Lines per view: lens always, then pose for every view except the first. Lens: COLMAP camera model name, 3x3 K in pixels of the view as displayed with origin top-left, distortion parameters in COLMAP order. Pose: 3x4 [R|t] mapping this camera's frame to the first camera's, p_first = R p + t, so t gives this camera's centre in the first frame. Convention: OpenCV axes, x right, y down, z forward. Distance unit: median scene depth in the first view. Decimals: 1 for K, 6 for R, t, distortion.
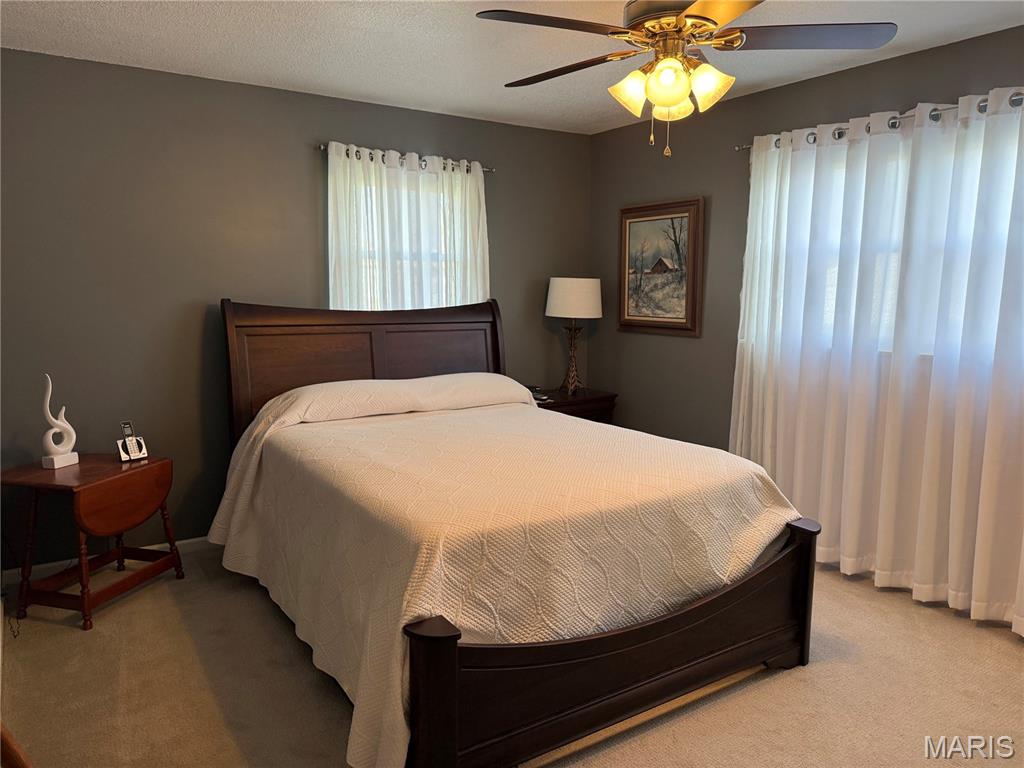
lens RADIAL K [[728.5, 0, 512.0], [0, 728.5, 384.0], [0, 0, 1]] dist [0.103871, 0.000130]
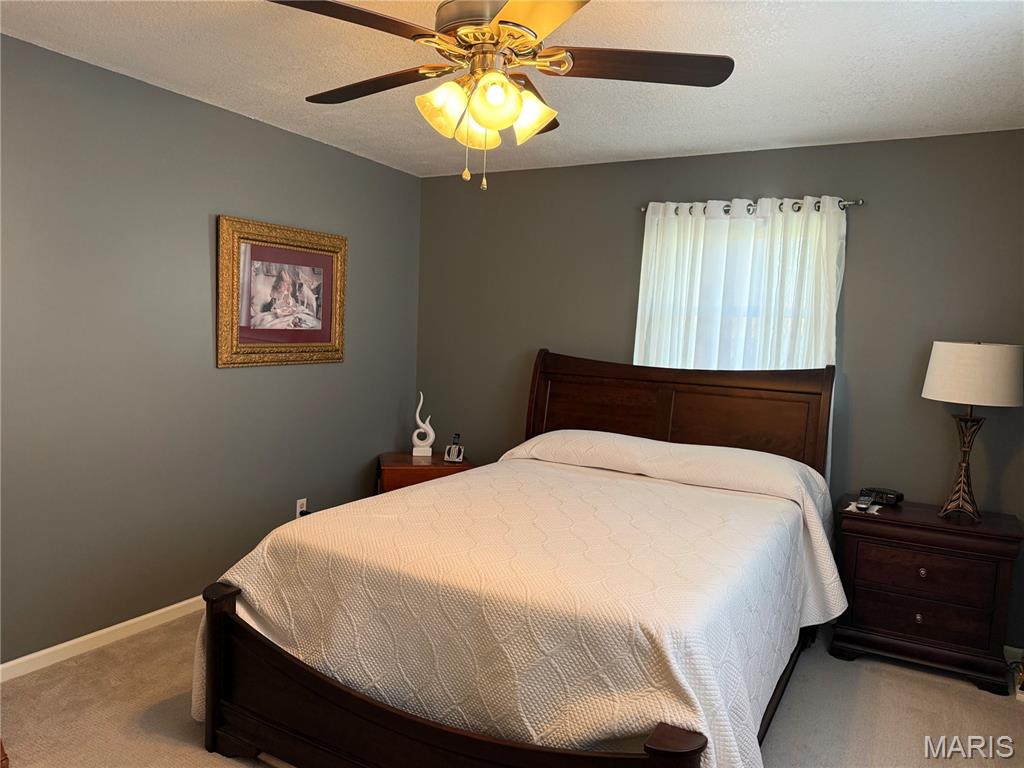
lens RADIAL K [[725.7, 0, 512.3], [0, 725.7, 399.3], [0, 0, 1]] dist [0.028356, -0.000902]
pose [[0.447856, 0.100126, -0.888482, 0.694908], [-0.161817, 0.986377, 0.029591, -0.066334], [0.879341, 0.130519, 0.457957, 0.473756]]
